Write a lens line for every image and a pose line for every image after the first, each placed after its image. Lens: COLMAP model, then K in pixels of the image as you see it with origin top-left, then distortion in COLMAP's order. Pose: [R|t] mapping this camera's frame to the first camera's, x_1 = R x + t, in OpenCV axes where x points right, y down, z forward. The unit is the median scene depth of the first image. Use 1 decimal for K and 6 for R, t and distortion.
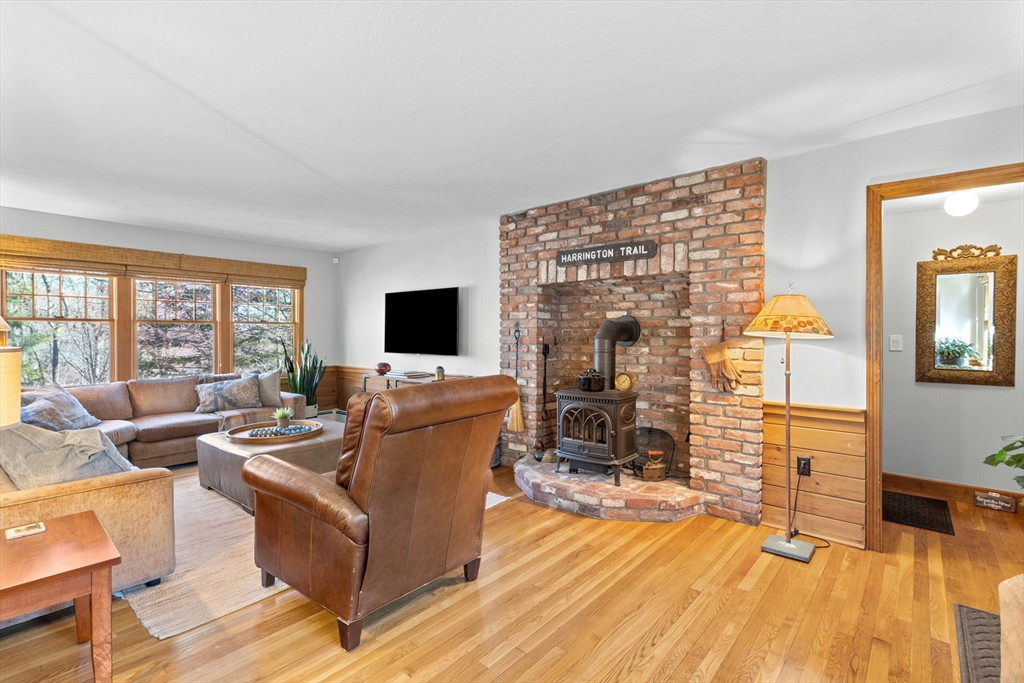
lens RADIAL K [[478.6, 0, 513.2], [0, 478.6, 338.2], [0, 0, 1]] dist [0.005416, -0.002086]
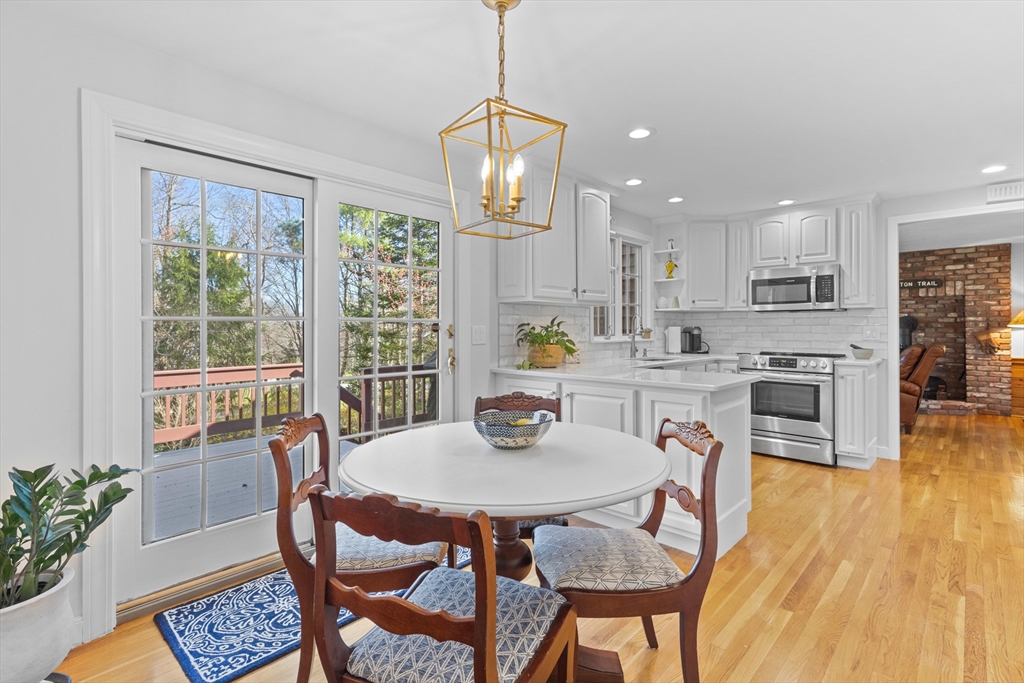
lens RADIAL K [[478.6, 0, 513.2], [0, 478.6, 324.5], [0, 0, 1]] dist [0.005416, -0.002086]
pose [[0.999109, -0.003060, -0.042090, -1.513963], [0.002531, 0.999917, -0.012601, 0.006596], [0.042125, 0.012483, 0.999034, -1.154069]]
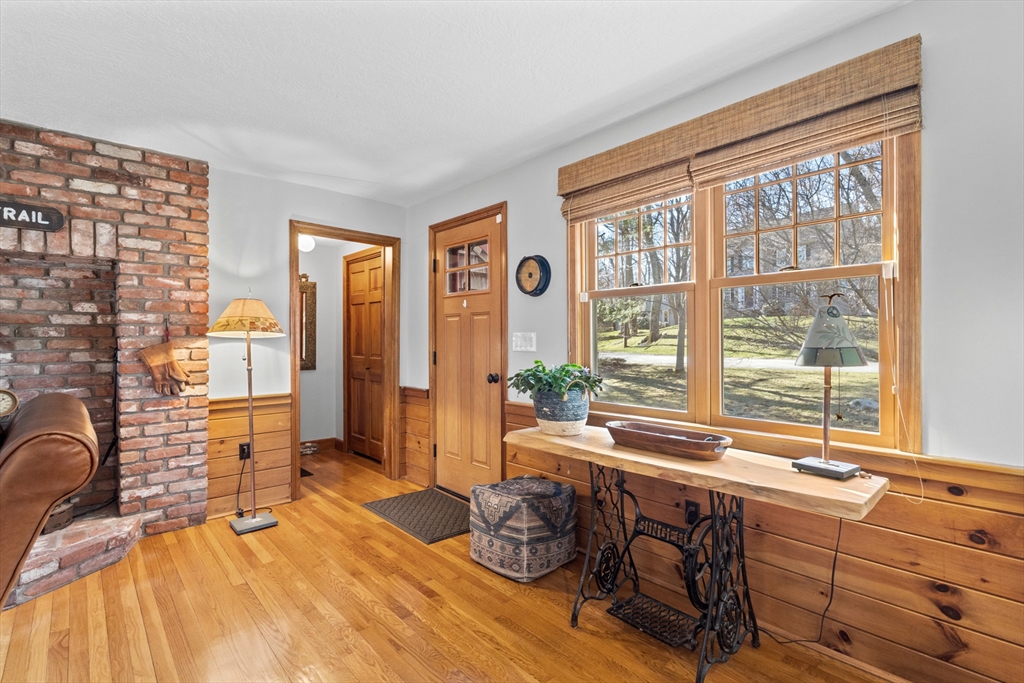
lens RADIAL K [[478.6, 0, 519.6], [0, 478.6, 335.4], [0, 0, 1]] dist [0.005416, -0.002086]
pose [[0.110958, 0.001270, 0.993824, -0.409274], [0.010471, 0.999942, -0.002446, 0.003827], [-0.993770, 0.010678, 0.110938, 0.210915]]
